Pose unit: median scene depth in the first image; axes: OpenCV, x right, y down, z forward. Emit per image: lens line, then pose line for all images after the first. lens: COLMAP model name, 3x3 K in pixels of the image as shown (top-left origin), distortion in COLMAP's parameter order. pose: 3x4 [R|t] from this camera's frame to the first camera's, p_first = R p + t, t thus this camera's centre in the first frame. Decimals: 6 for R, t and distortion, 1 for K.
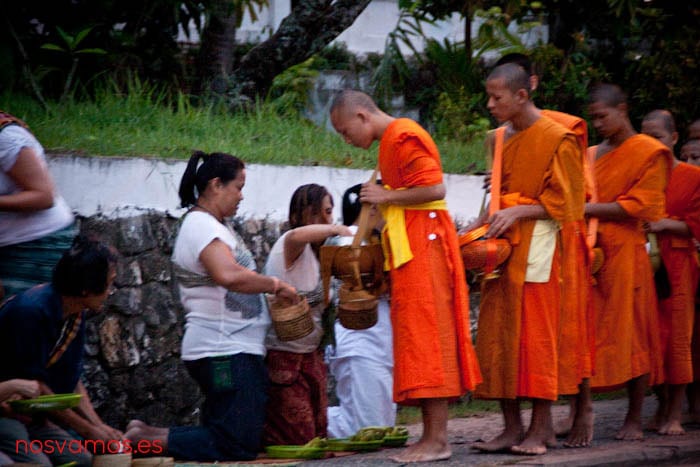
lens RADIAL K [[3474.9, 0, 350.0], [0, 3474.9, 233.5], [0, 0, 1]] dist [1.600983, -0.506581]
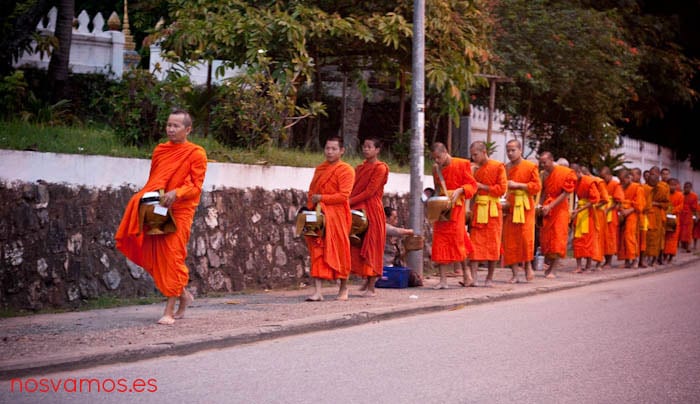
lens RADIAL K [[1663.7, 0, 350.0], [0, 1663.7, 202.0], [0, 0, 1]] dist [-0.084898, 0.140862]
pose [[0.998977, 0.041818, 0.017209, 0.091536], [-0.042011, 0.999057, 0.010984, -0.004931], [-0.016733, -0.011696, 0.999792, 0.175658]]
